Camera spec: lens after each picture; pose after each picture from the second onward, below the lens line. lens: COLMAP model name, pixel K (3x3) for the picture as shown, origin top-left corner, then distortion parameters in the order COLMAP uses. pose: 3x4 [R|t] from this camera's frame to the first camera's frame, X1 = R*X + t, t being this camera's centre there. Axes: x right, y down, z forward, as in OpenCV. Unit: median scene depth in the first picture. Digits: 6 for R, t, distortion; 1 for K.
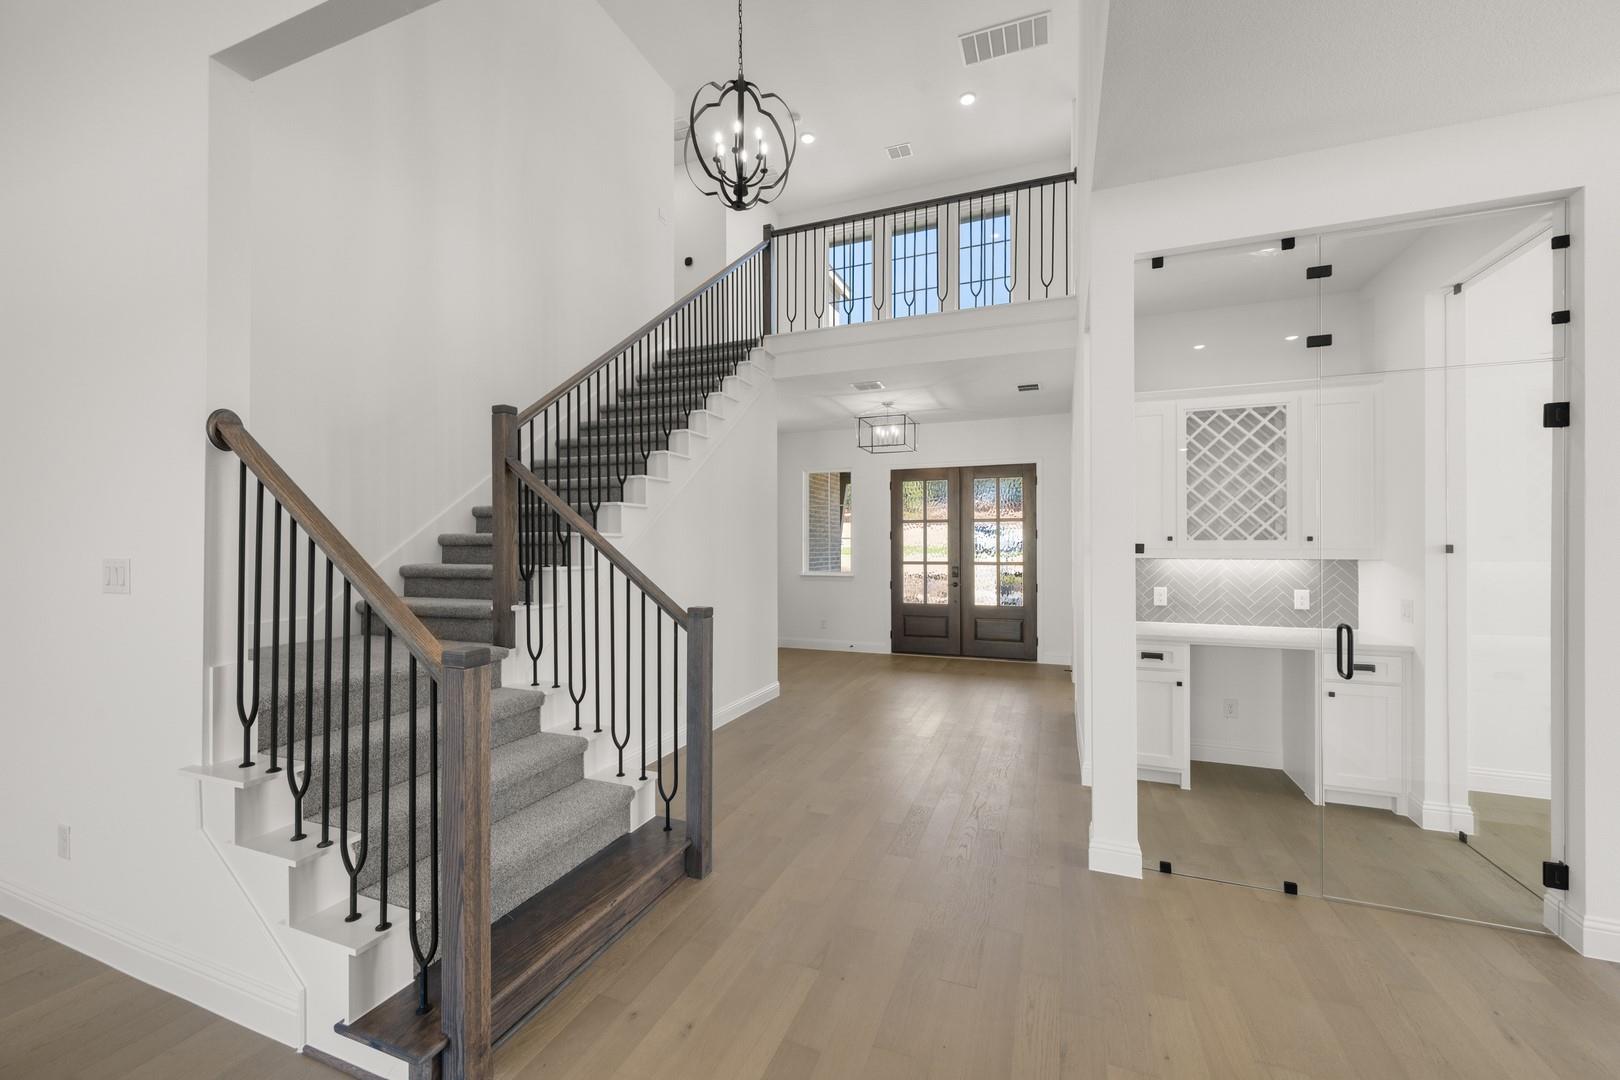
lens RADIAL K [[633.0, 0, 810.7], [0, 633.0, 540.5], [0, 0, 1]] dist [0.000192, -0.000033]
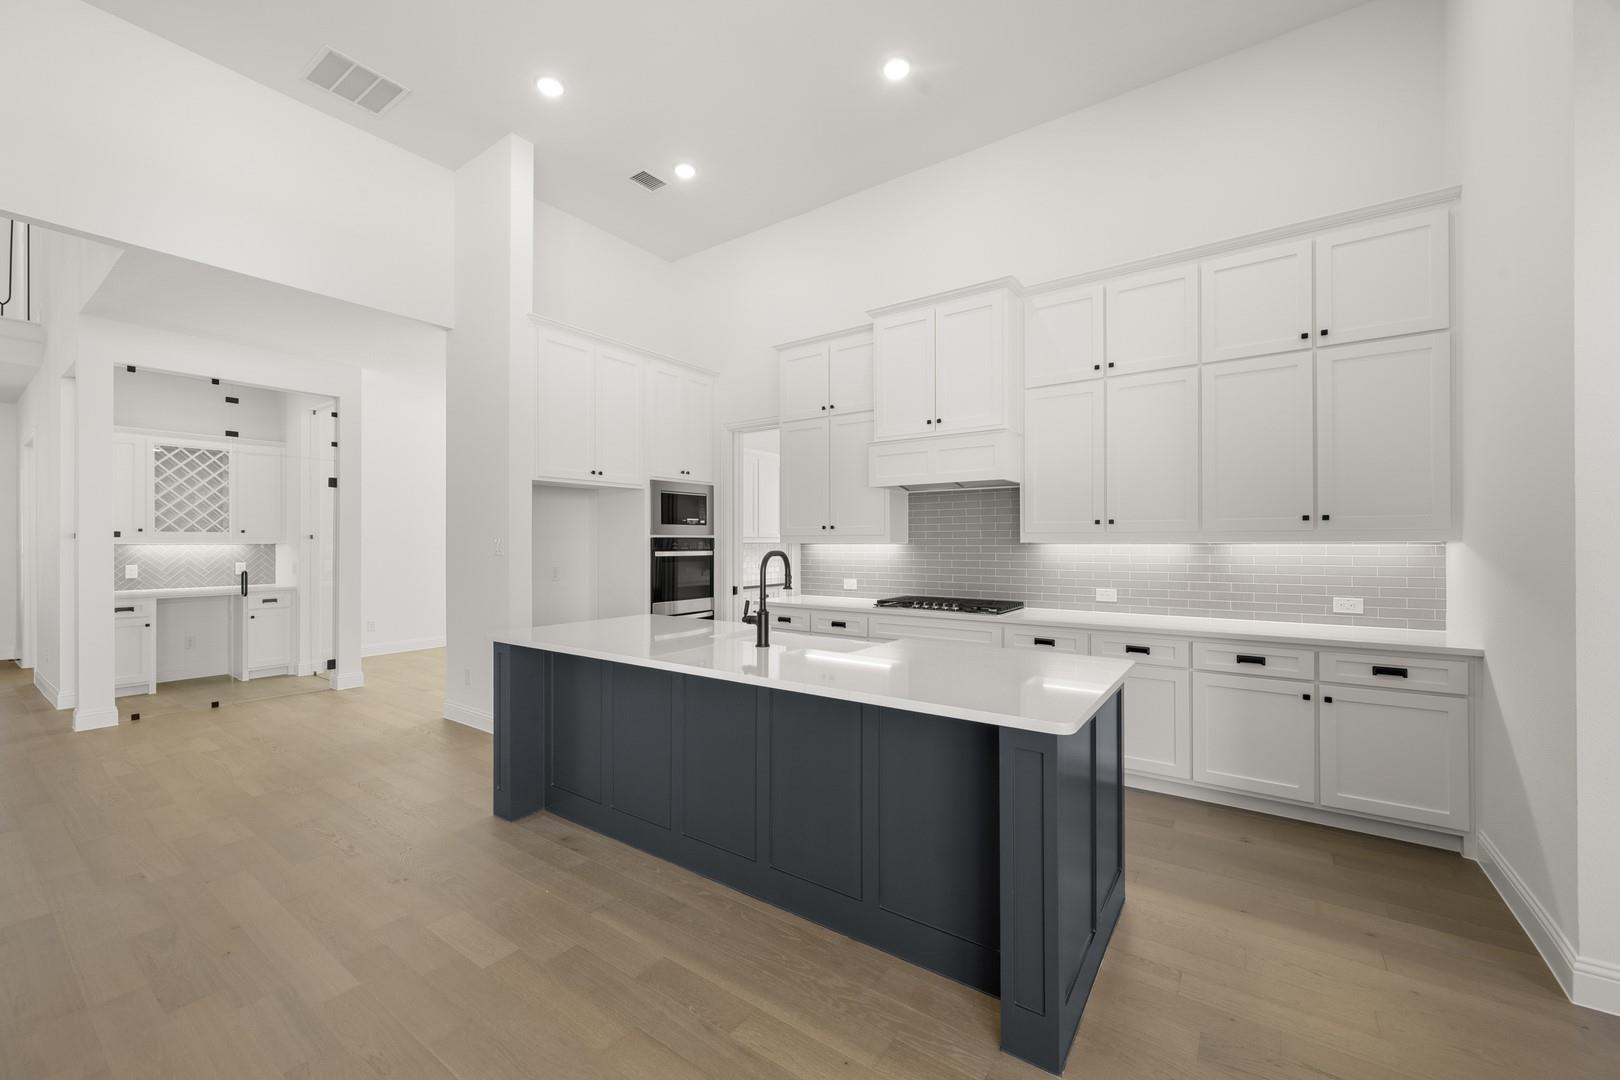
lens RADIAL K [[633.0, 0, 810.7], [0, 633.0, 540.5], [0, 0, 1]] dist [0.000192, -0.000033]
pose [[0.240240, 0.001400, 0.970713, -0.499127], [-0.003176, 0.999995, -0.000656, 0.017650], [-0.970708, -0.002925, 0.240243, -0.889286]]
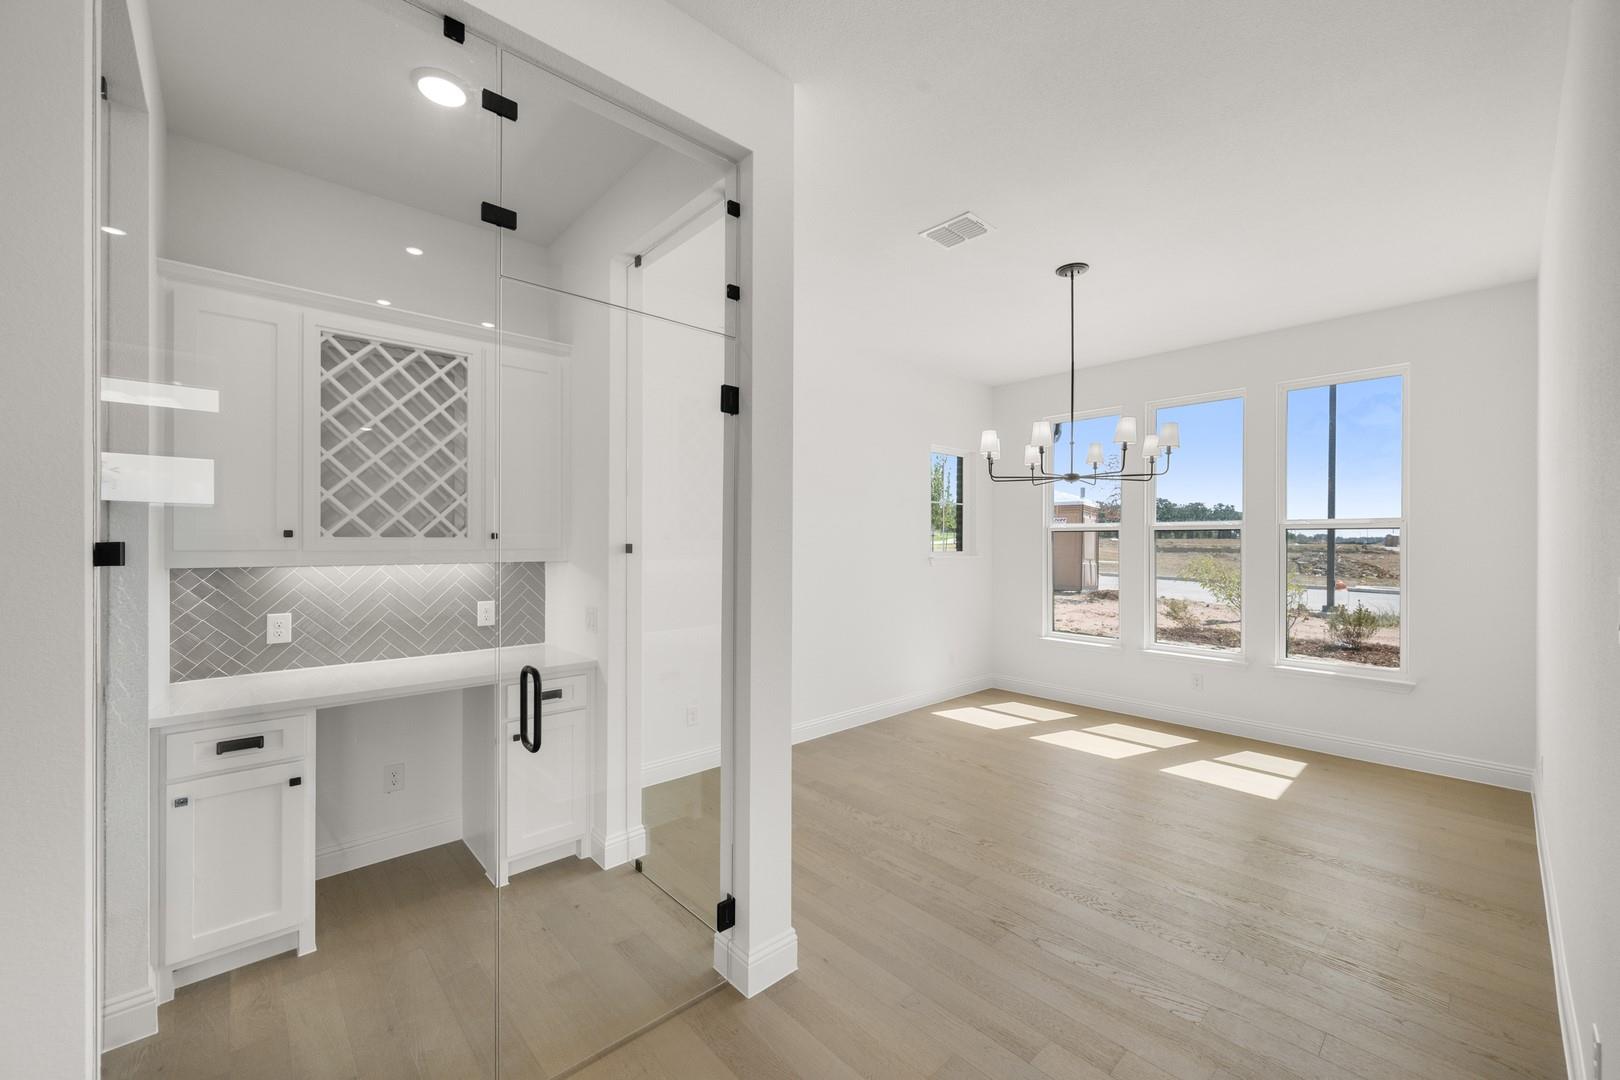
lens RADIAL K [[633.0, 0, 810.7], [0, 633.0, 540.5], [0, 0, 1]] dist [0.000192, -0.000033]
pose [[0.440452, 0.002230, 0.897773, 0.258481], [-0.005945, 0.999982, 0.000433, -0.000104], [-0.897757, -0.005528, 0.440457, 0.305133]]
